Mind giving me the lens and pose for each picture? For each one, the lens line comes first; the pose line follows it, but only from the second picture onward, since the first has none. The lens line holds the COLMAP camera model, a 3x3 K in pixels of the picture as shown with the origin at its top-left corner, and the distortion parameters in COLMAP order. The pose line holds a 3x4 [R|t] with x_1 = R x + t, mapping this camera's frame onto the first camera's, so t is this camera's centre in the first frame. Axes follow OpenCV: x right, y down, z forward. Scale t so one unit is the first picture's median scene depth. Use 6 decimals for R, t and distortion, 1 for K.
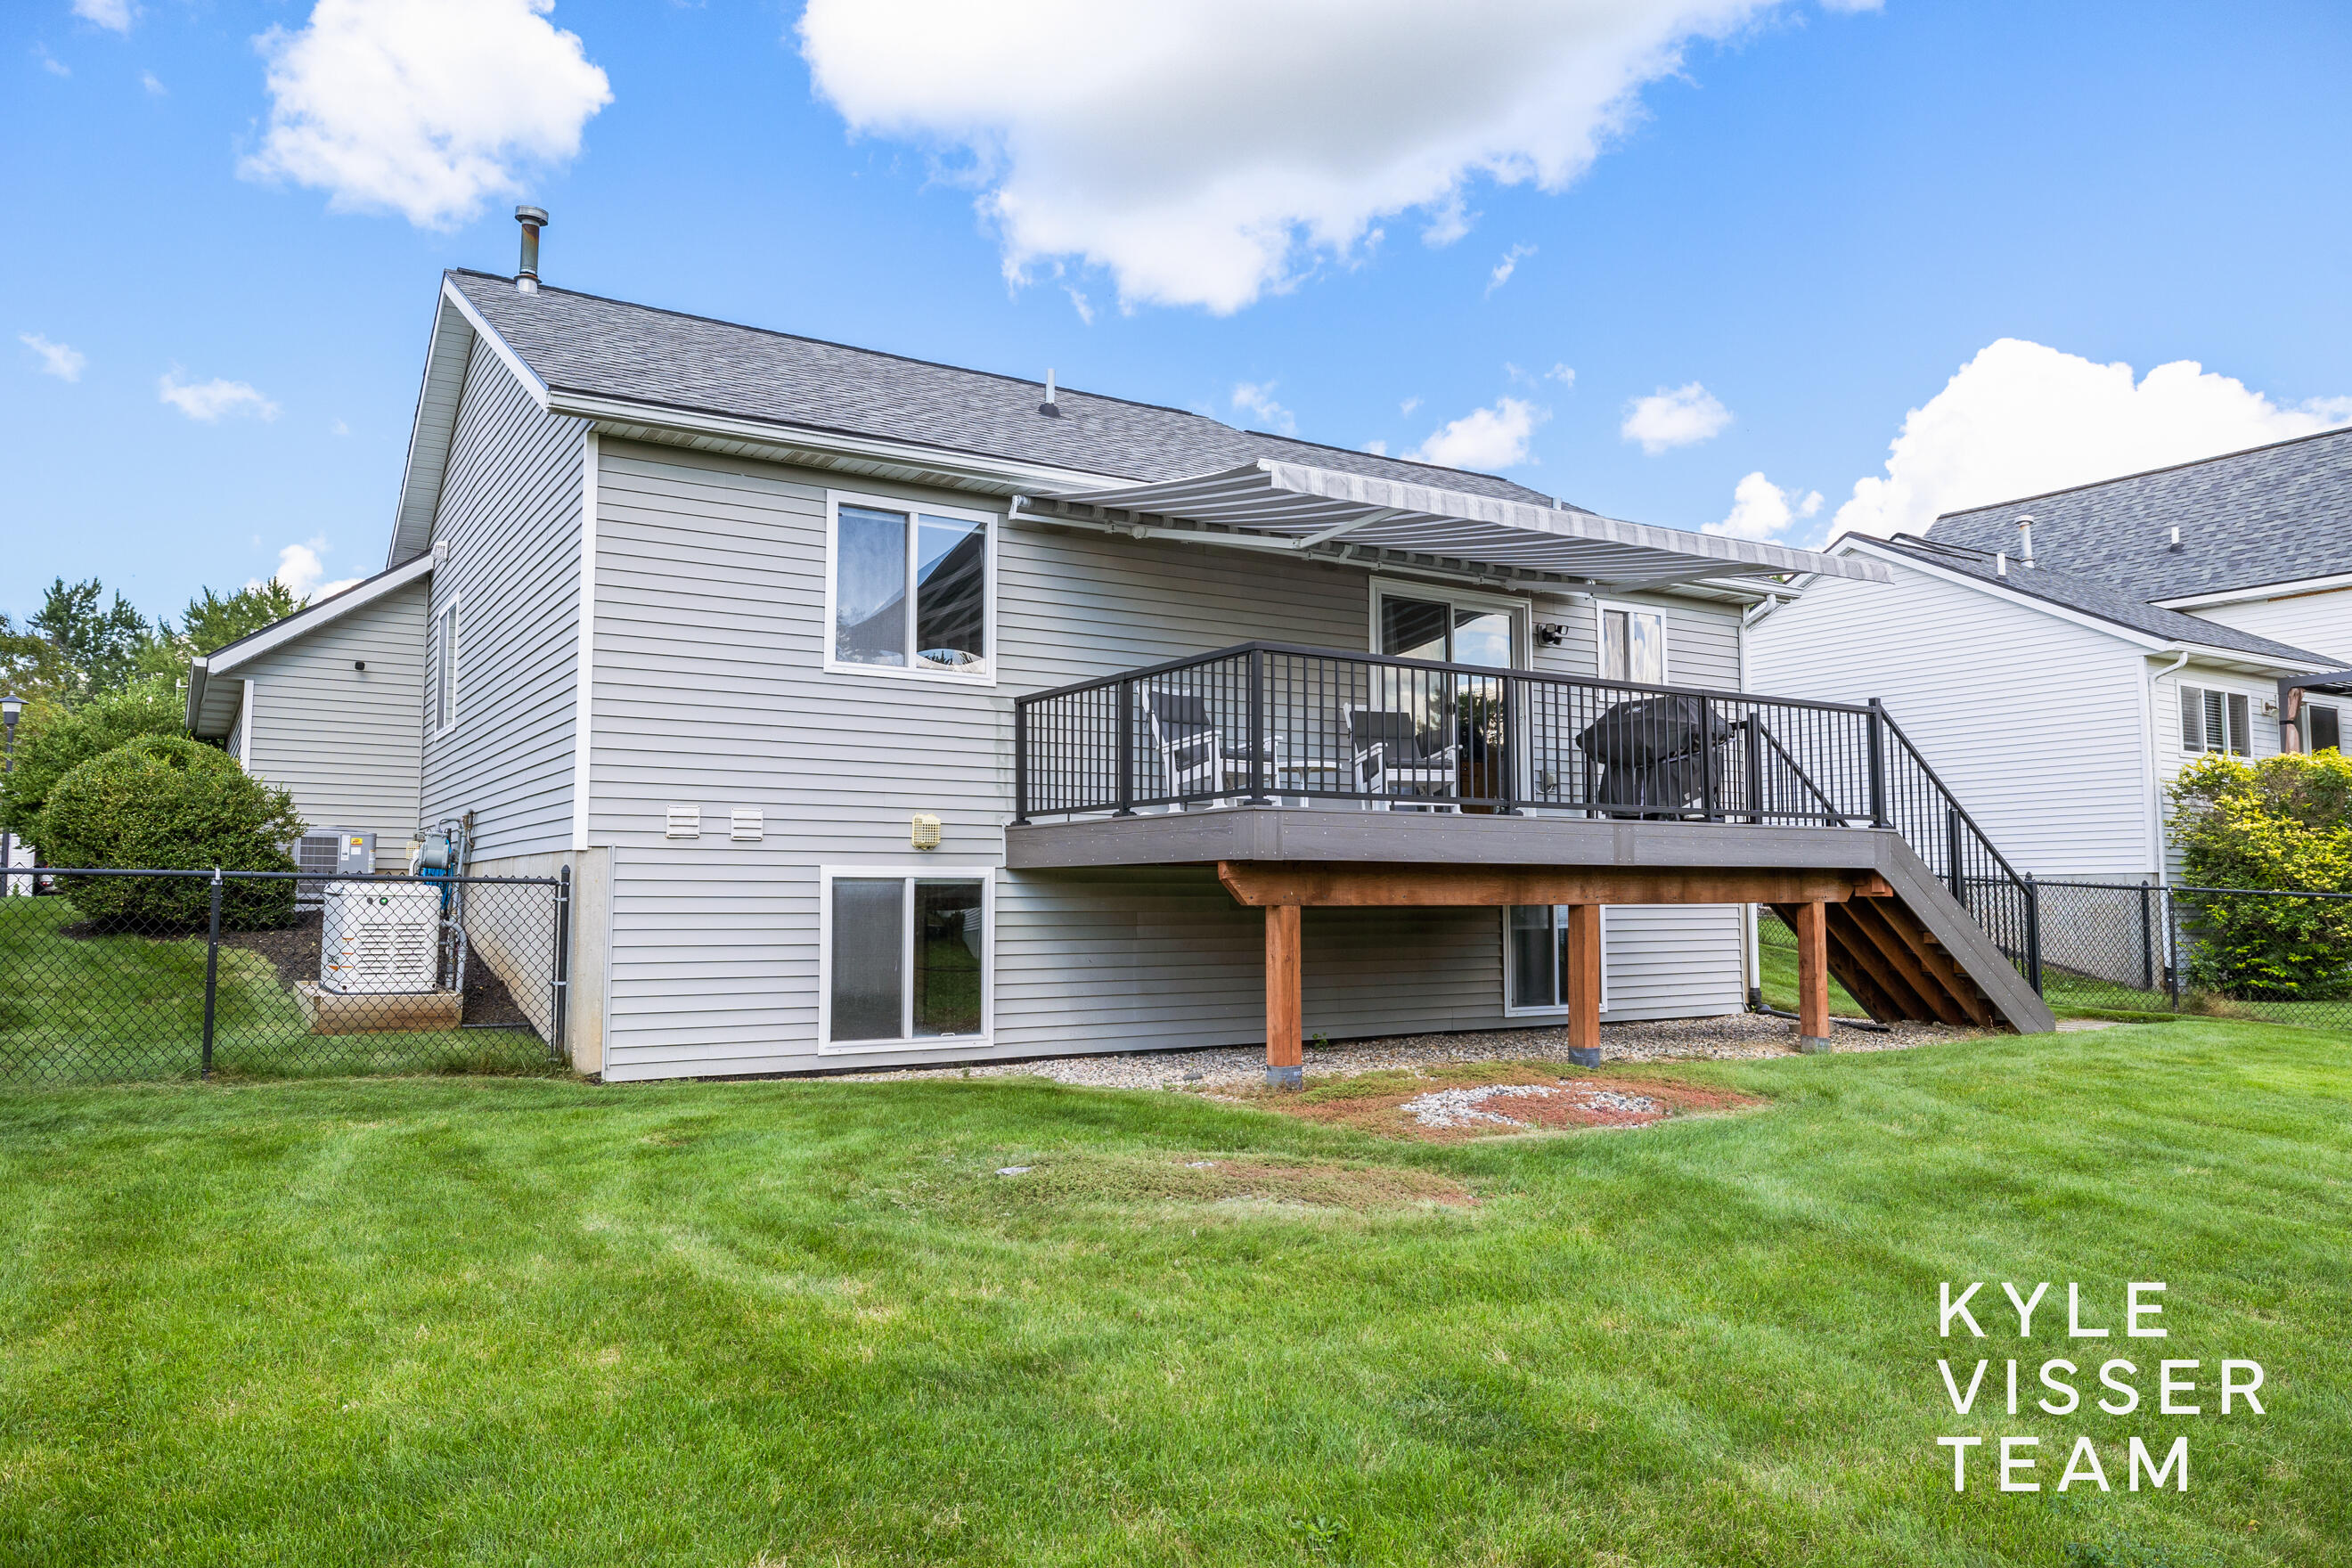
lens RADIAL K [[1610.4, 0, 1176.0], [0, 1610.4, 784.0], [0, 0, 1]] dist [-0.001226, 0.000694]
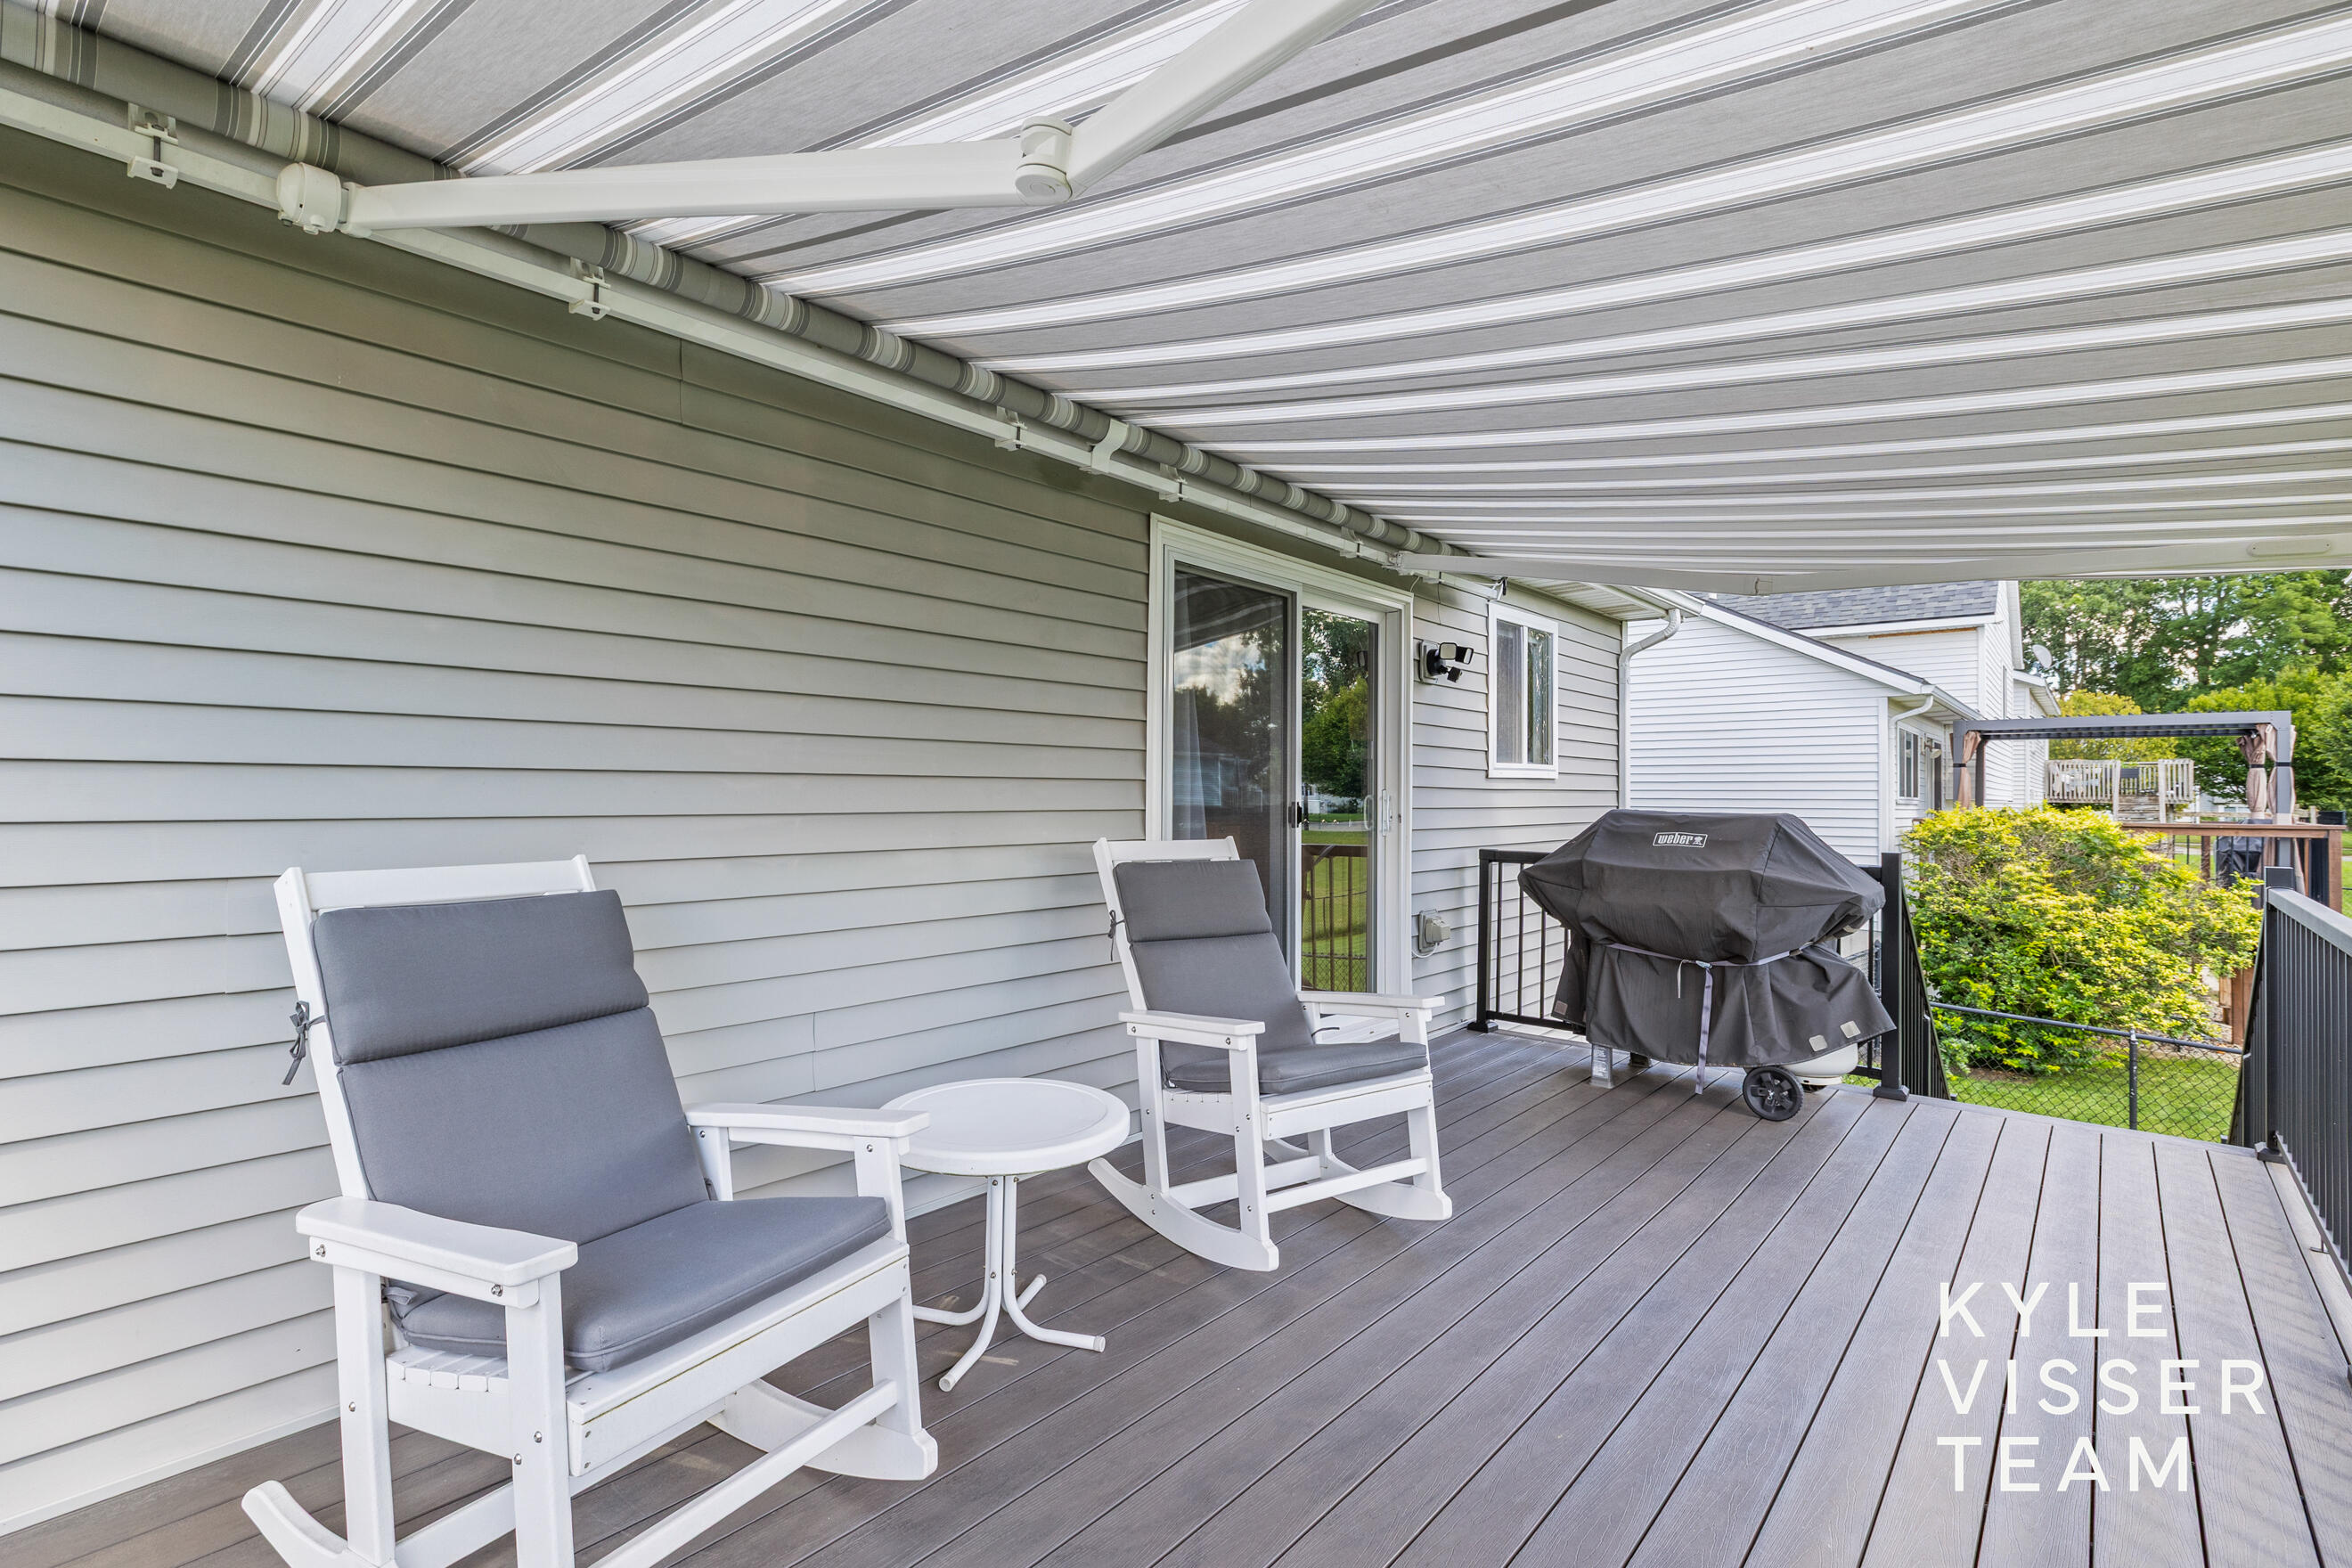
lens RADIAL K [[1073.1, 0, 1225.1], [0, 1073.1, 825.6], [0, 0, 1]] dist [-0.001530, 0.000011]
pose [[0.944968, -0.002756, 0.327151, 0.046822], [-0.032903, 0.994094, 0.103416, -0.078886], [-0.325504, -0.108489, 0.939296, 0.731011]]
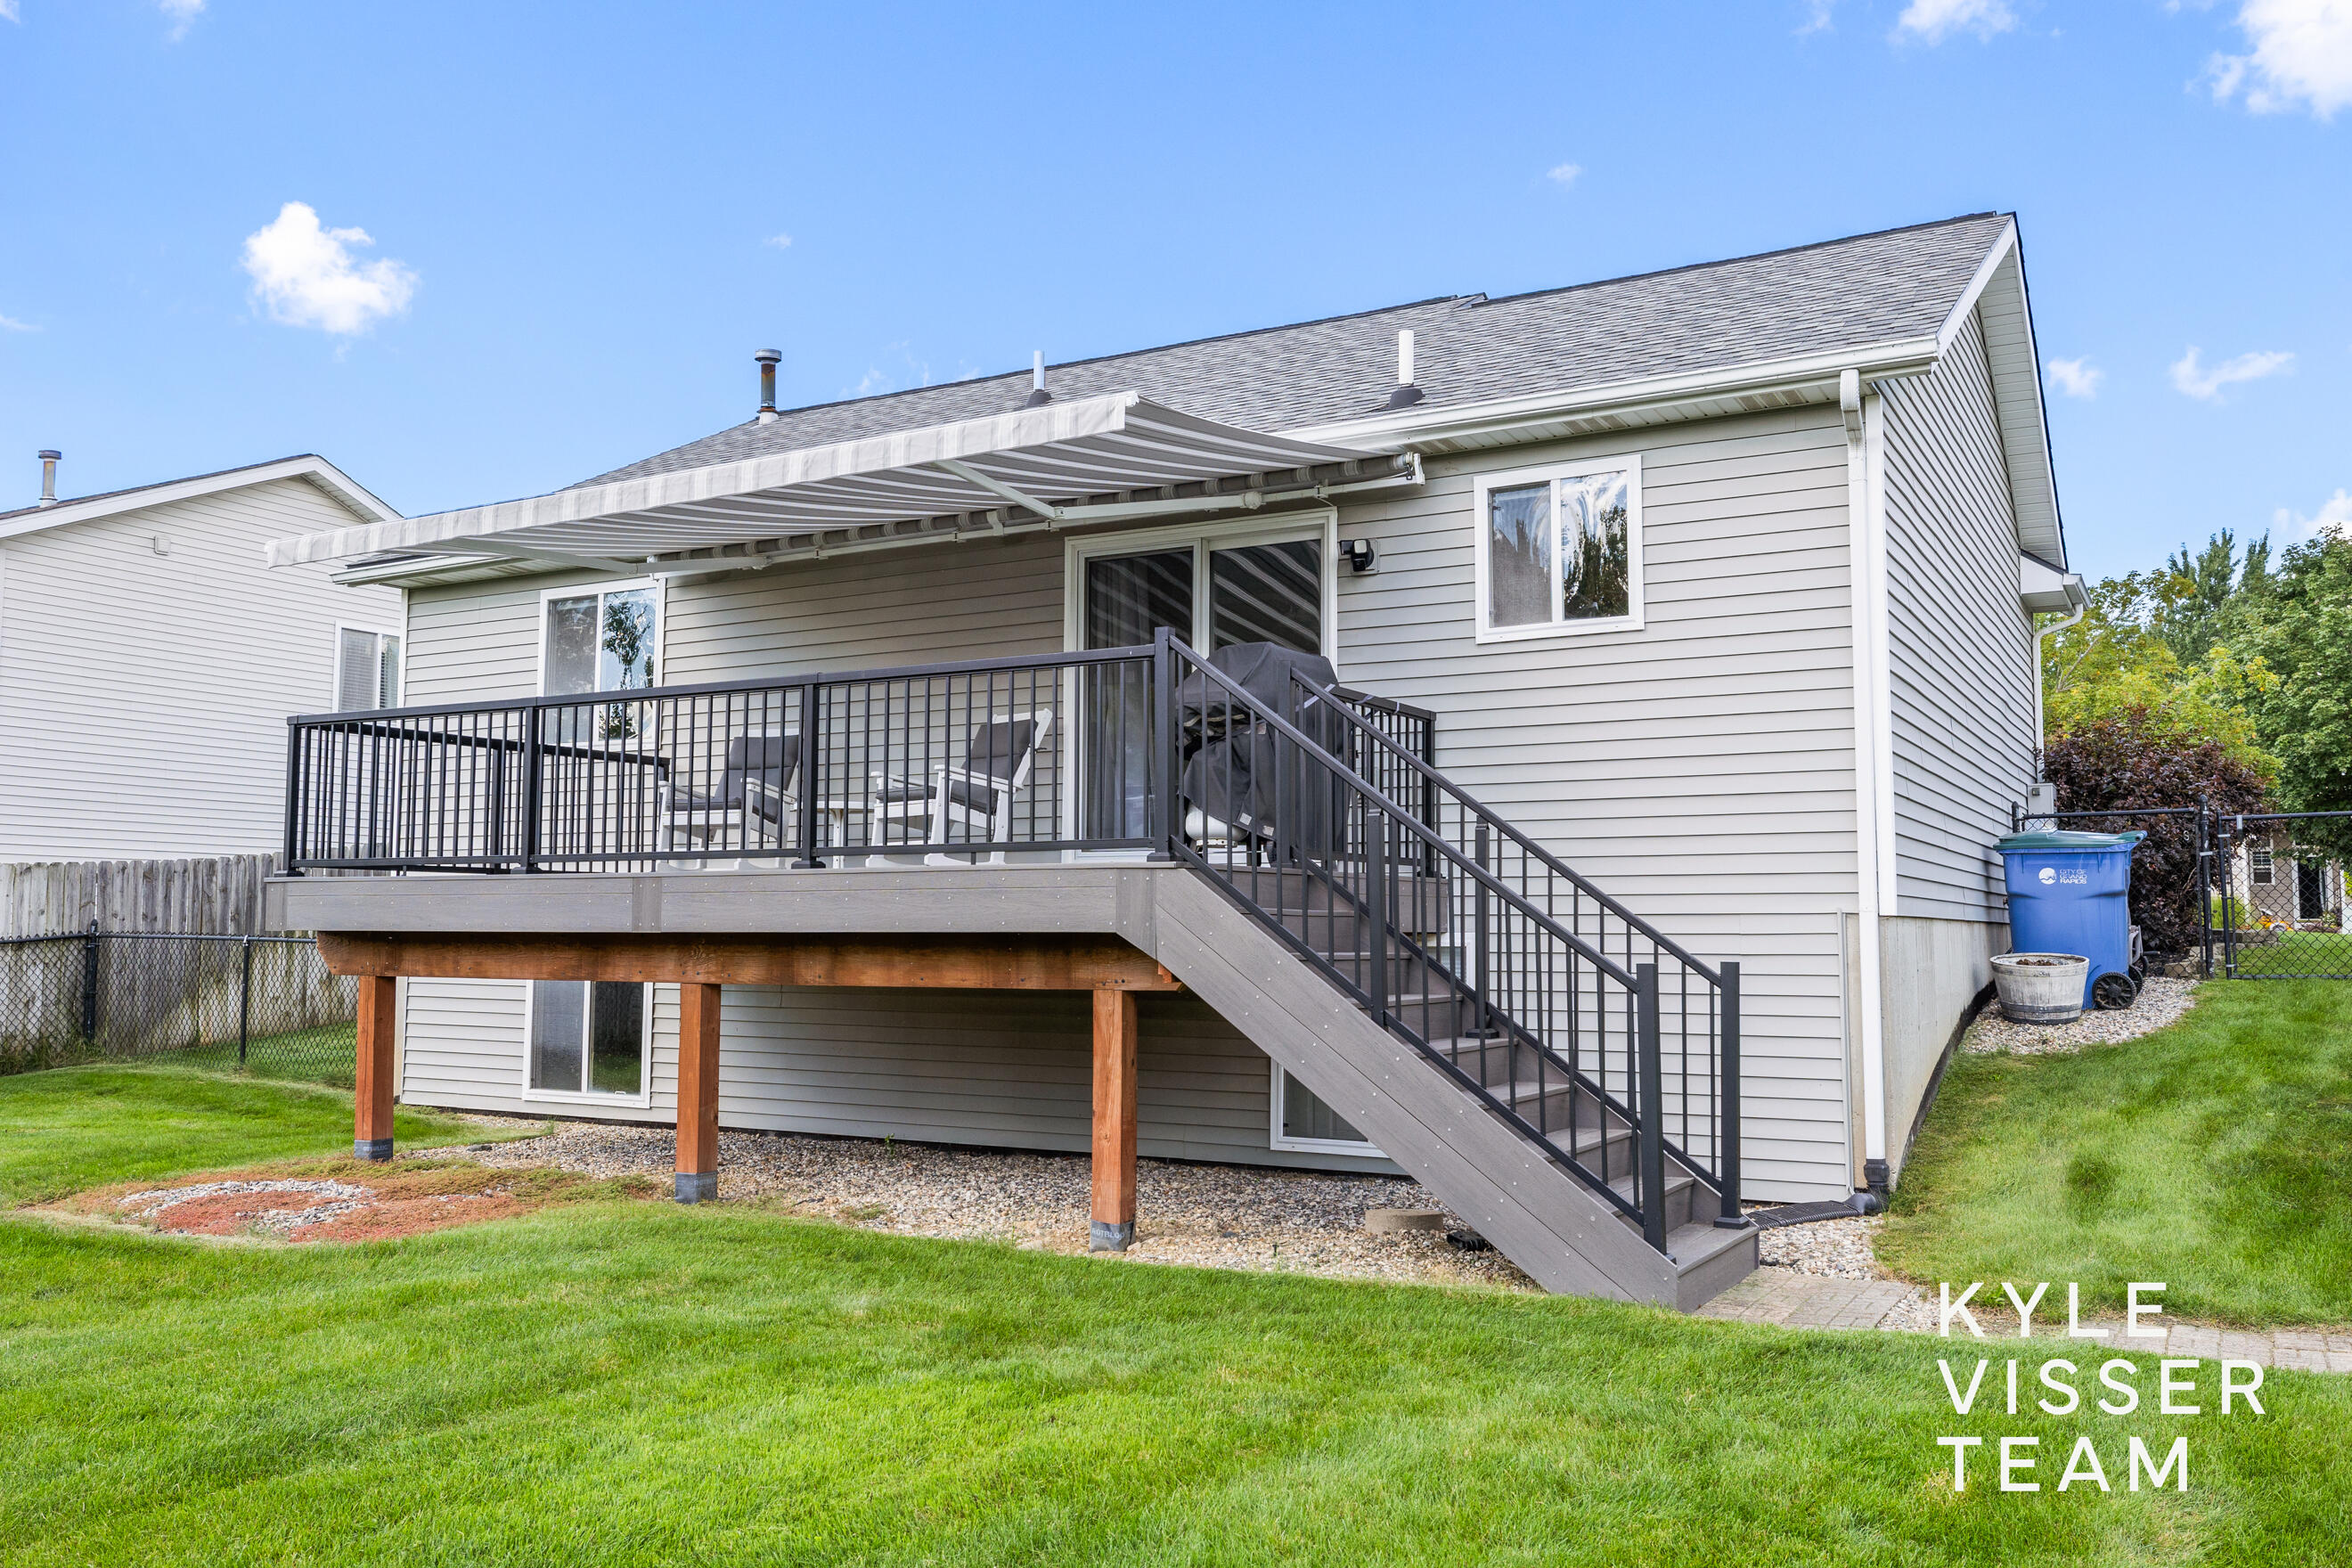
lens RADIAL K [[1877.8, 0, 1178.3], [0, 1877.8, 836.8], [0, 0, 1]] dist [-0.003929, -0.001644]
pose [[0.471167, -0.044942, -0.880898, 0.927219], [0.056783, 0.998175, -0.020554, 0.031373], [0.880214, -0.040335, 0.472859, 0.641303]]
